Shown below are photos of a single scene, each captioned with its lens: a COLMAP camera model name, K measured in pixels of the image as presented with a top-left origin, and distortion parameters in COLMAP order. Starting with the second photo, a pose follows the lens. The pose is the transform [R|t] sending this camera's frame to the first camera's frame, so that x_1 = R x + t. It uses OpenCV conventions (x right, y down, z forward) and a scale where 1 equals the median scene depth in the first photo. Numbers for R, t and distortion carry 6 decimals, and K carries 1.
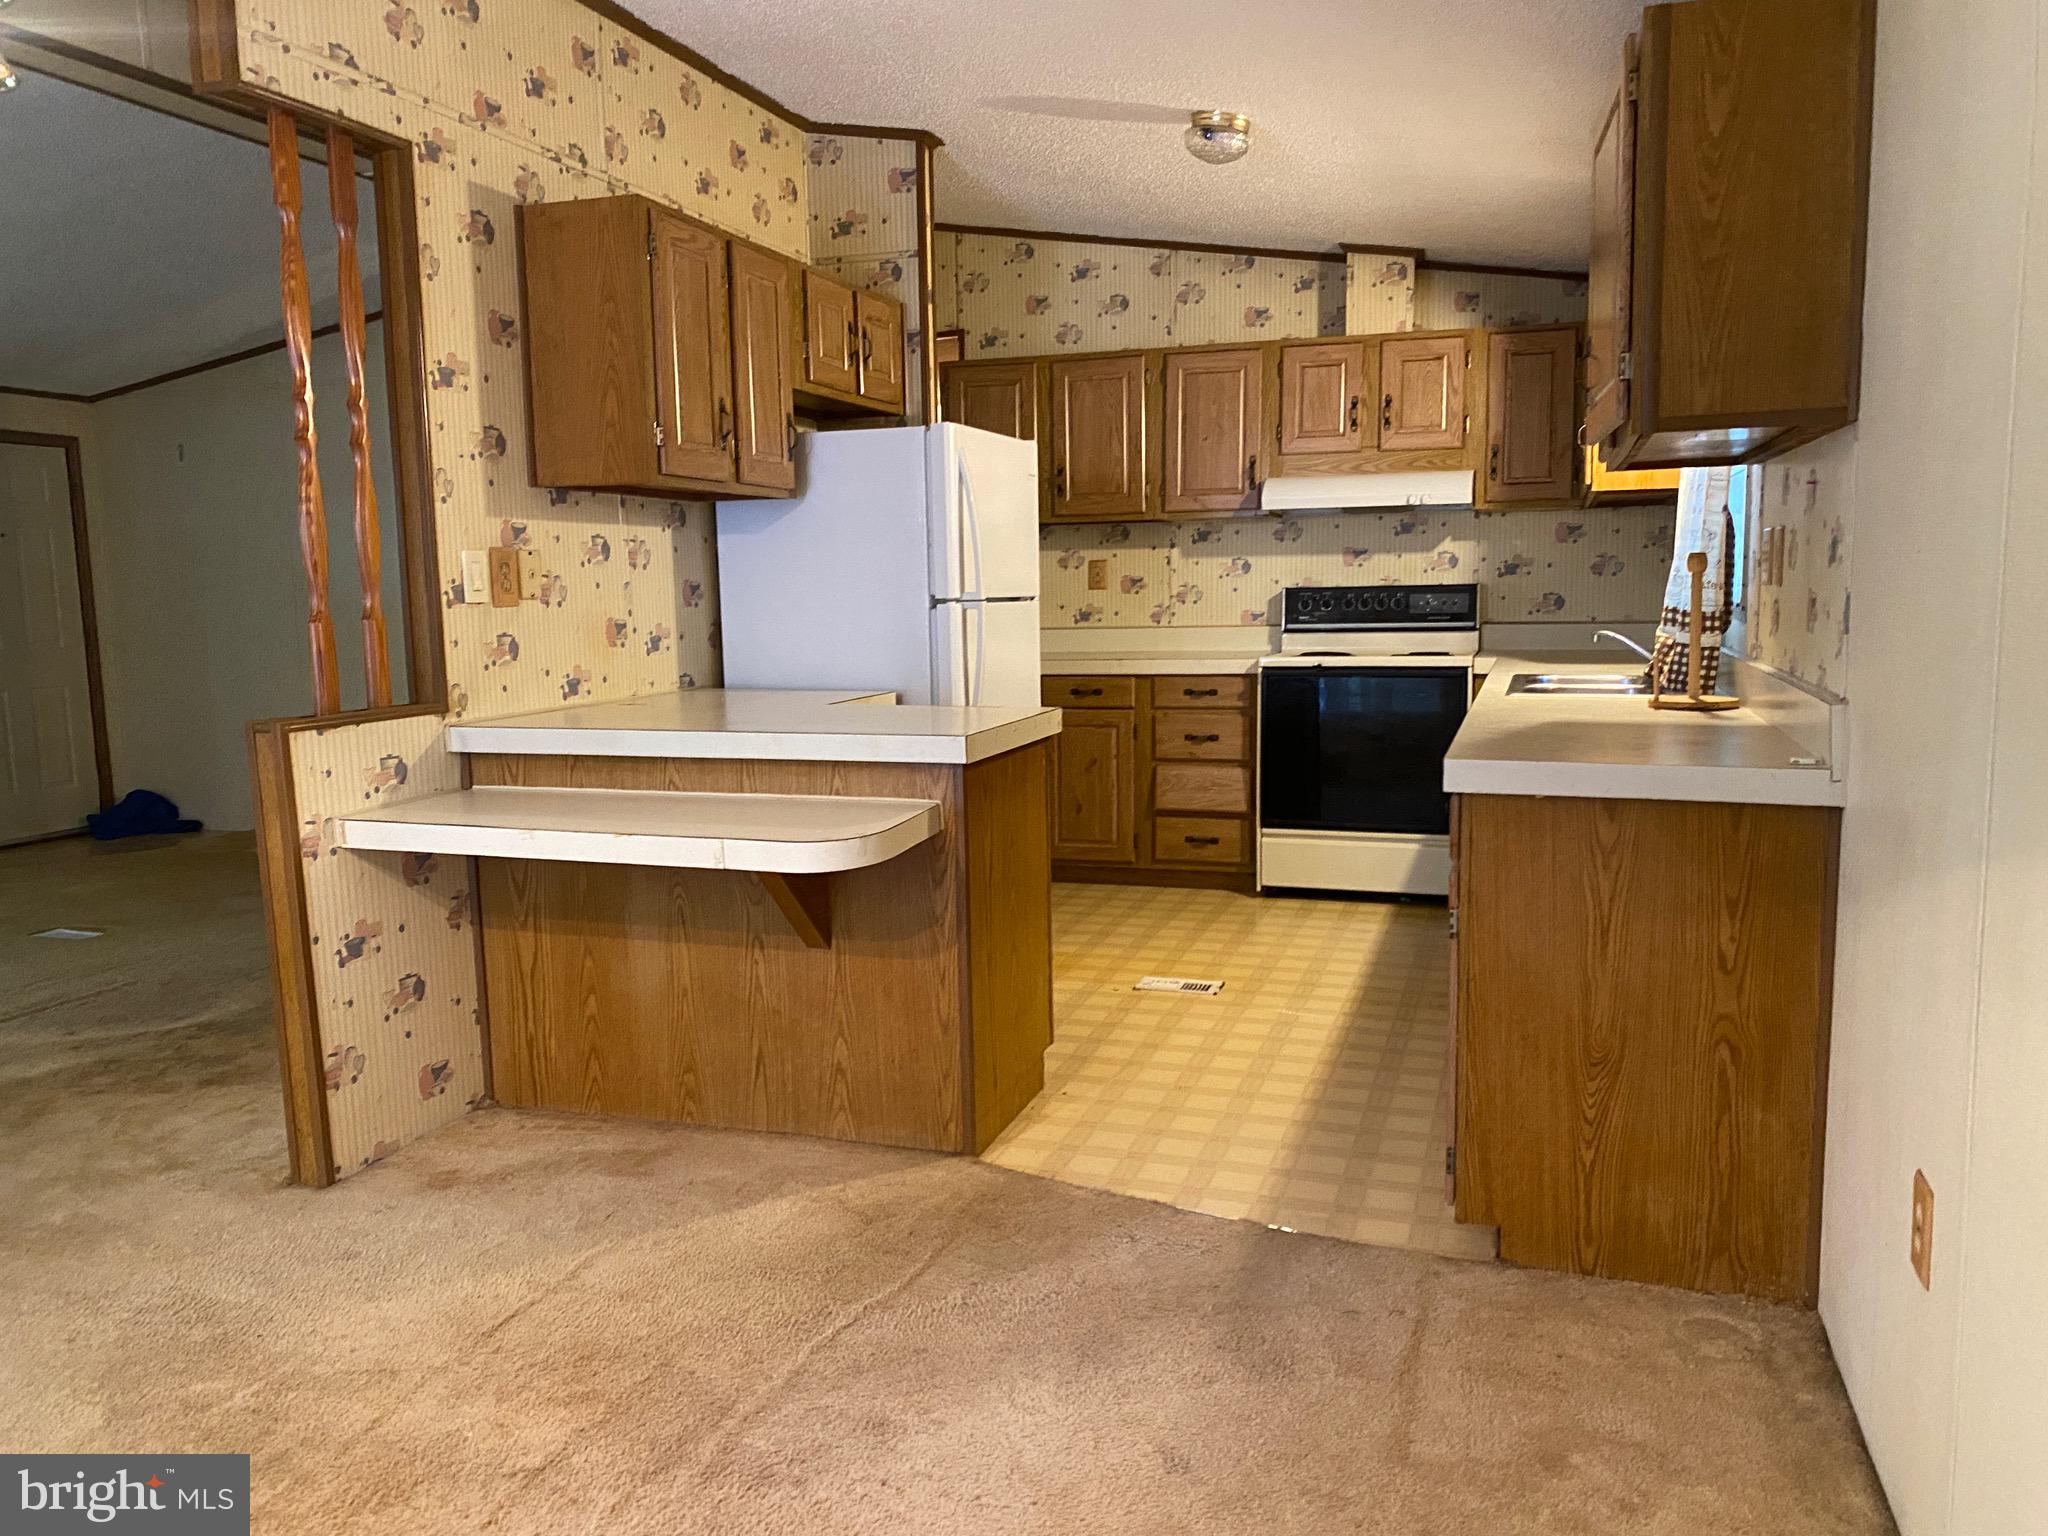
lens RADIAL K [[1567.3, 0, 999.8], [0, 1567.3, 772.4], [0, 0, 1]] dist [0.049584, -0.064783]
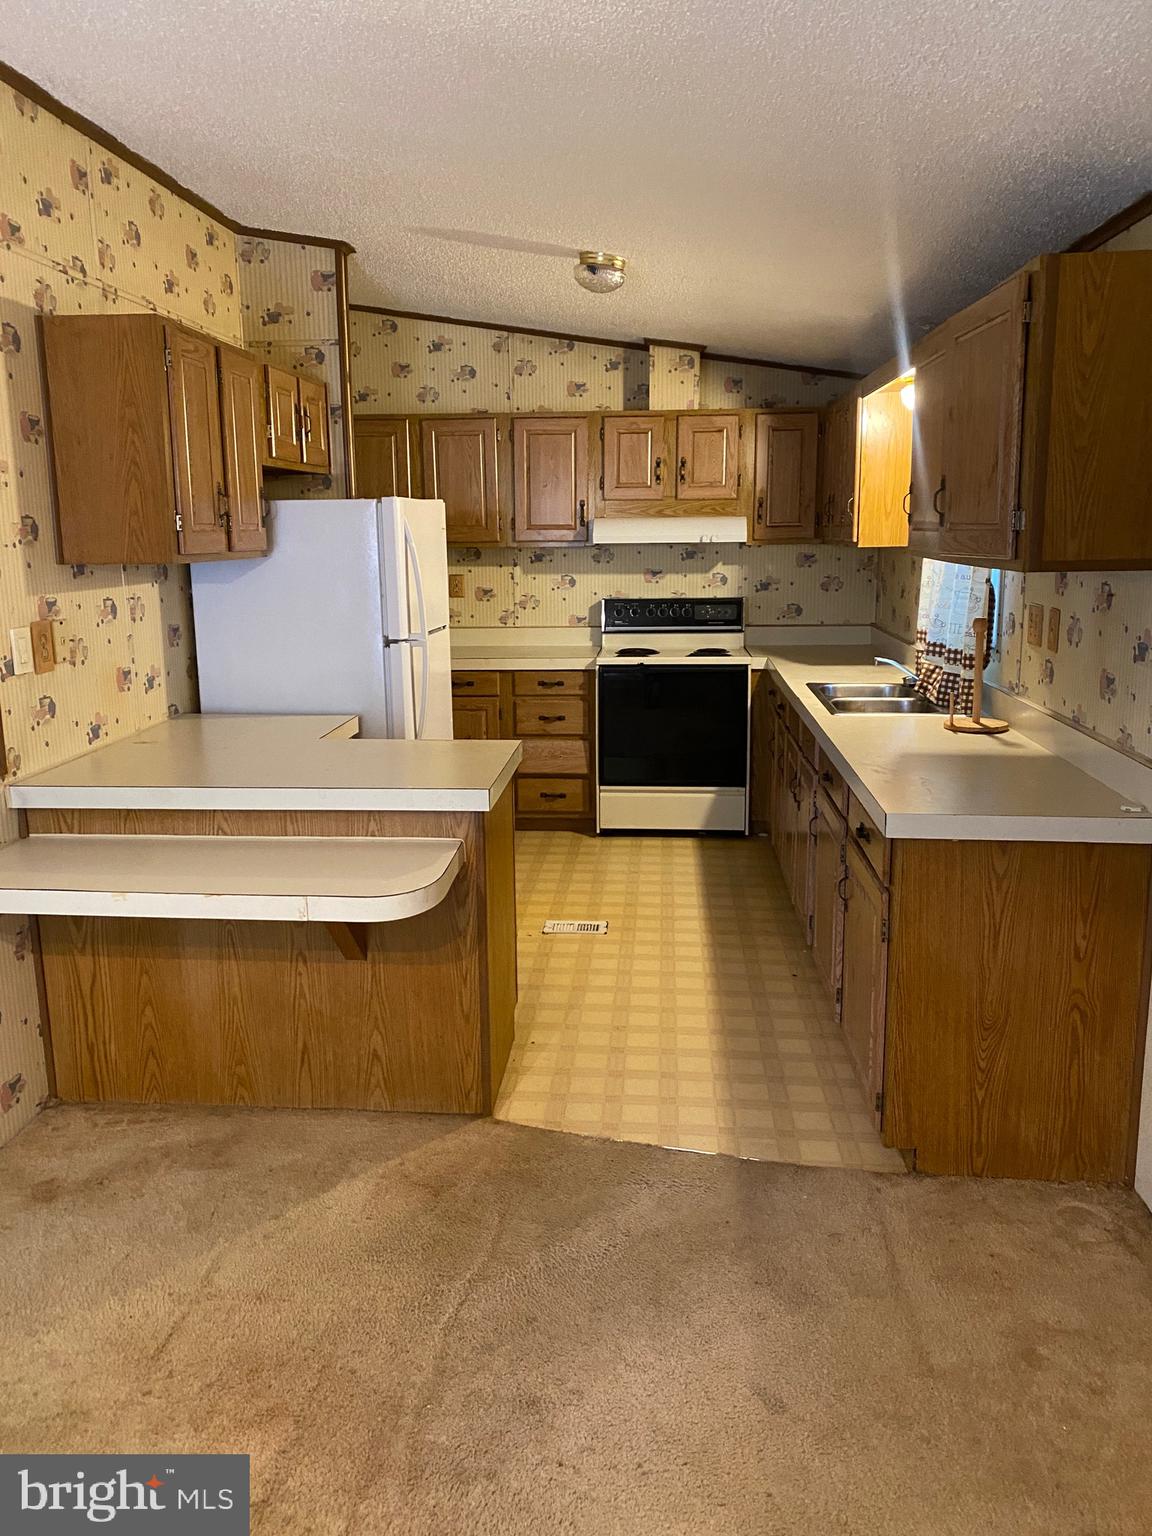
lens RADIAL K [[1179.4, 0, 570.8], [0, 1179.4, 749.8], [0, 0, 1]] dist [0.013530, -0.007849]
pose [[0.970598, -0.039041, 0.237518, -0.148110], [0.025137, 0.997803, 0.061289, -0.091875], [-0.239390, -0.053517, 0.969448, 0.073713]]
